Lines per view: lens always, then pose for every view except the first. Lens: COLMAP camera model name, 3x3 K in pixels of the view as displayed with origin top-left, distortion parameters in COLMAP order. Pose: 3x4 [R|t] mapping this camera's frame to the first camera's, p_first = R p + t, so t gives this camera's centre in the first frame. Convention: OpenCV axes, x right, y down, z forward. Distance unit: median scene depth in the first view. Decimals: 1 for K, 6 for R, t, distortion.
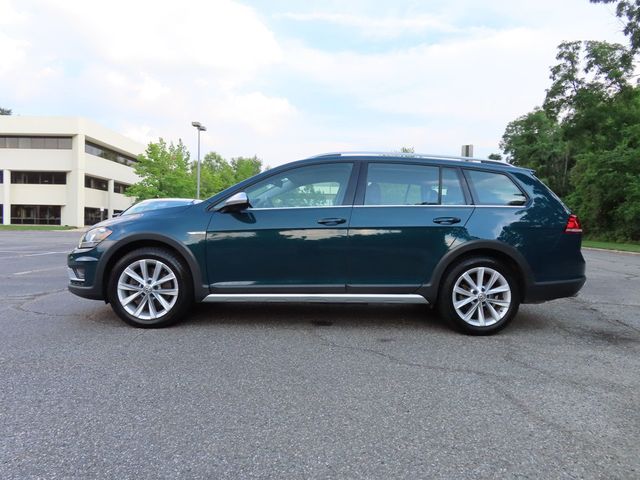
lens RADIAL K [[455.9, 0, 303.8], [0, 455.9, 247.6], [0, 0, 1]] dist [-0.013396, 0.010336]
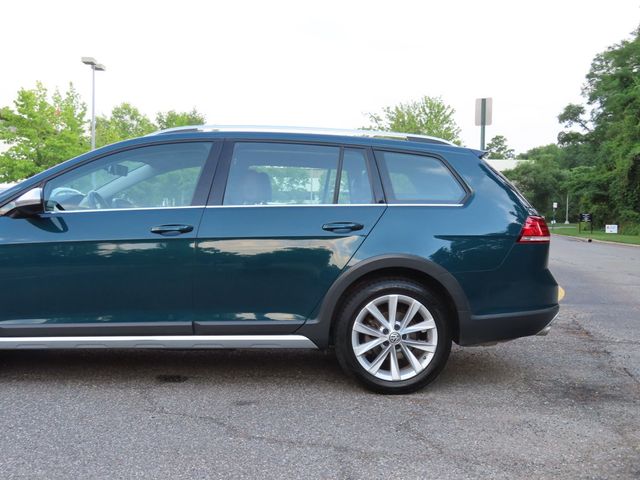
lens RADIAL K [[730.4, 0, 297.2], [0, 730.4, 255.5], [0, 0, 1]] dist [-0.002868, 0.000000]
pose [[0.999744, -0.007999, 0.021166, 0.219980], [0.007959, 0.999966, 0.001975, -0.019050], [-0.021181, -0.001806, 0.999774, -0.096751]]
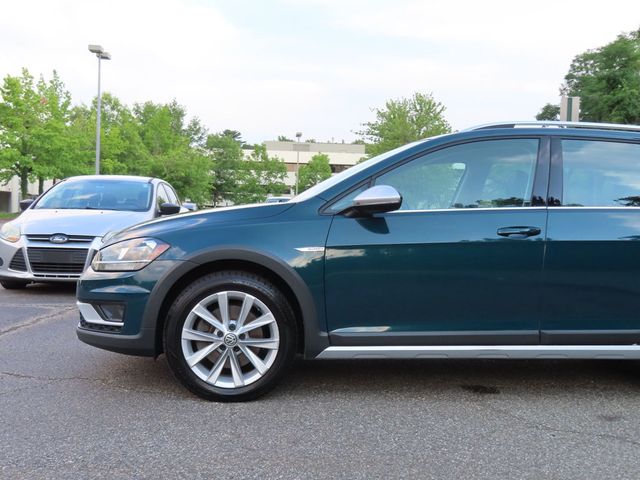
lens RADIAL K [[730.4, 0, 291.1], [0, 730.4, 247.6], [0, 0, 1]] dist [-0.002868, 0.000000]
pose [[0.997603, 0.005452, 0.068986, -0.313743], [-0.005432, 0.999985, -0.000489, -0.032074], [-0.068988, 0.000113, 0.997617, -0.001518]]
